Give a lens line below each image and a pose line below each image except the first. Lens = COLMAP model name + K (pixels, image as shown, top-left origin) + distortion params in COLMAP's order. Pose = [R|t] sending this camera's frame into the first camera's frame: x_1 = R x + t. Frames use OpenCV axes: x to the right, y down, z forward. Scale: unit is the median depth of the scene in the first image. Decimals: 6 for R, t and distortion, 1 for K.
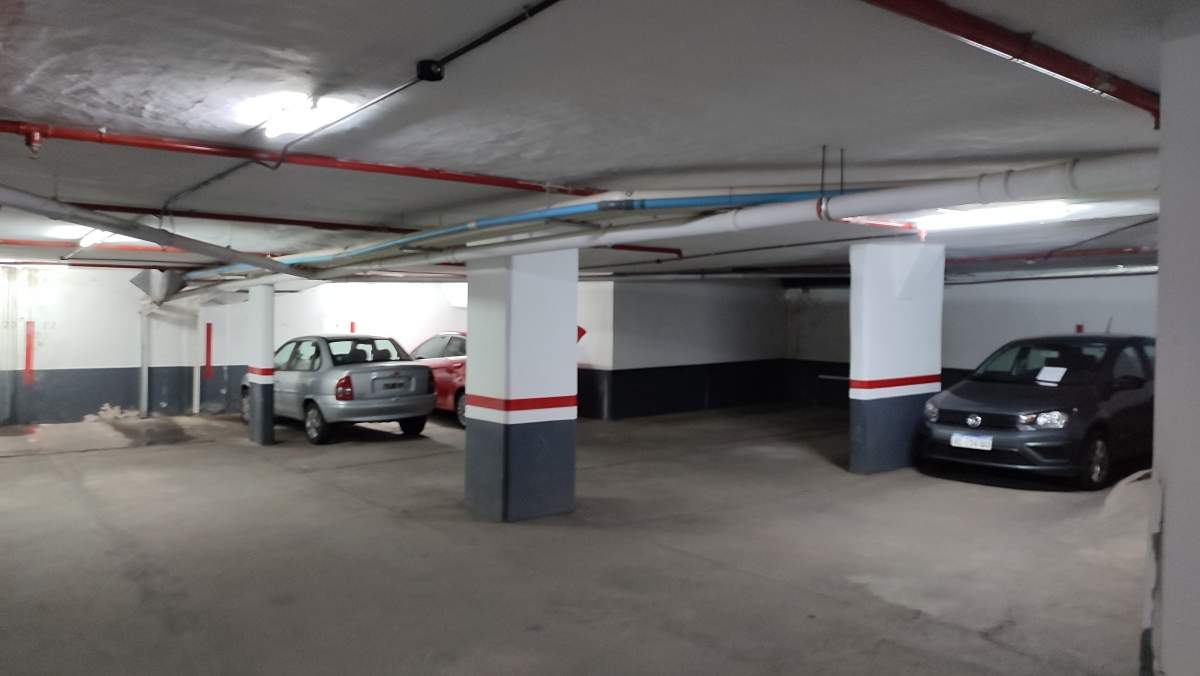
lens RADIAL K [[865.7, 0, 598.3], [0, 865.7, 318.2], [0, 0, 1]] dist [0.001678, 0.000412]
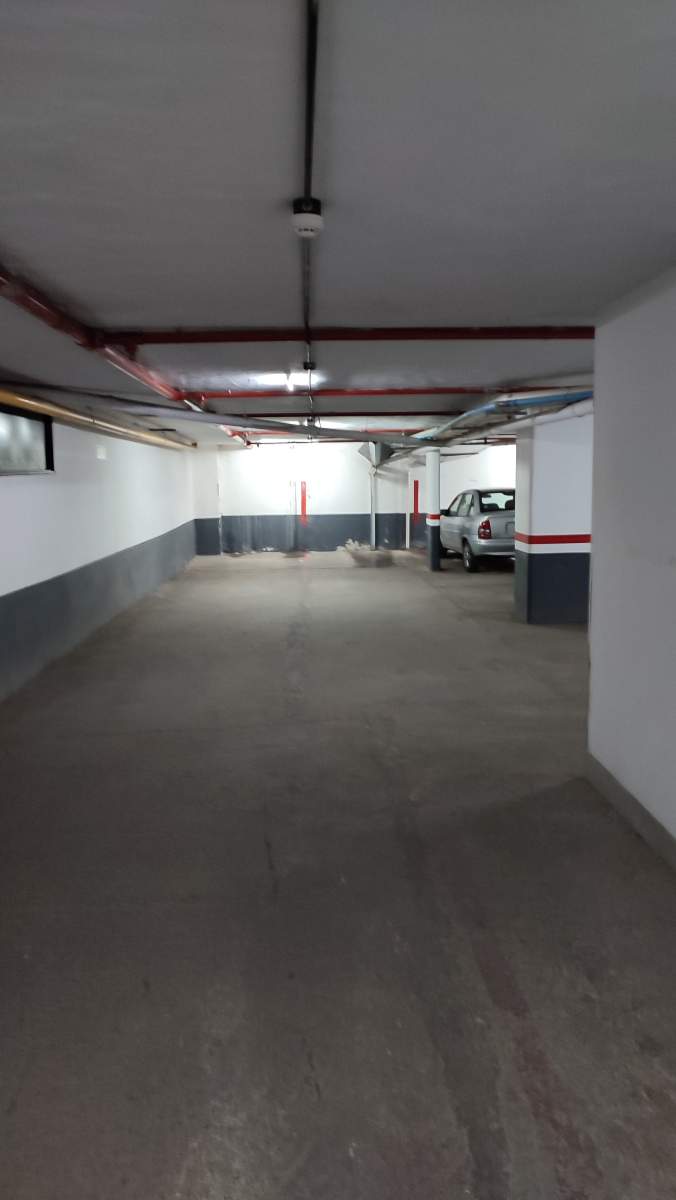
lens RADIAL K [[865.7, 0, 338.0], [0, 865.7, 600.0], [0, 0, 1]] dist [0.001678, 0.000412]
pose [[0.812837, 0.064253, -0.578936, 0.257591], [0.022535, 0.989685, 0.141480, -0.003461], [0.582054, -0.128046, 0.803005, -0.169366]]
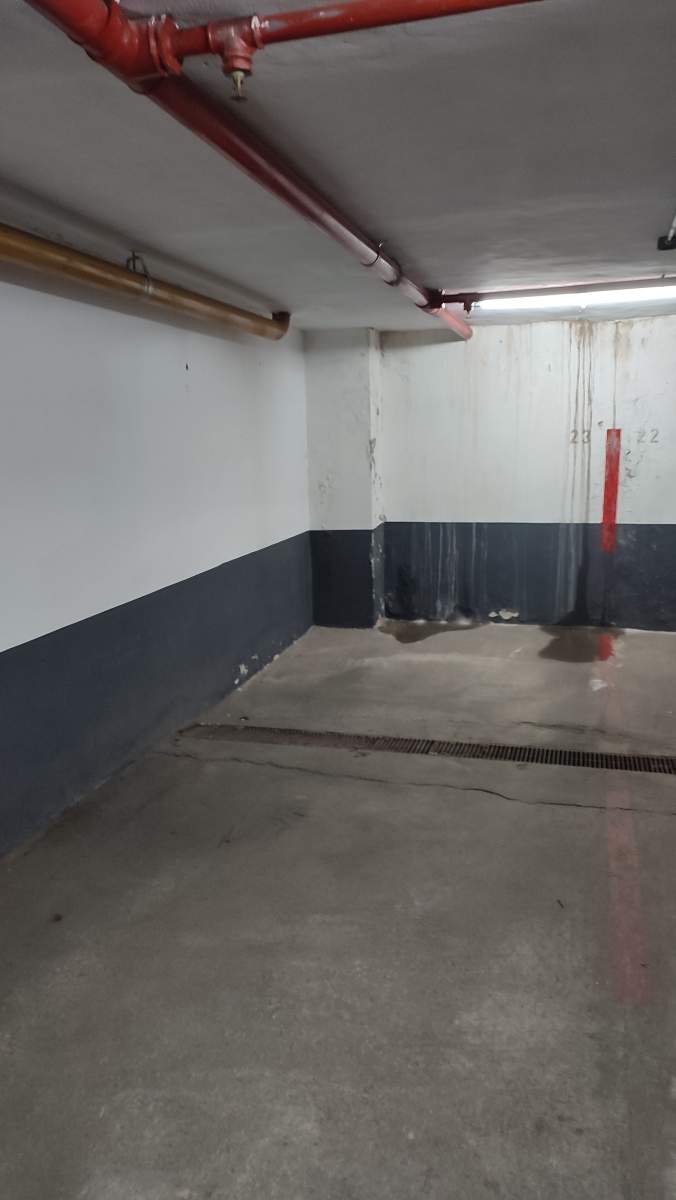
lens RADIAL K [[865.7, 0, 338.0], [0, 865.7, 600.0], [0, 0, 1]] dist [0.001678, 0.000412]
pose [[0.593885, 0.132626, -0.793544, -0.345244], [0.027042, 0.982472, 0.184440, 0.004458], [0.804096, -0.130996, 0.579888, 0.578437]]
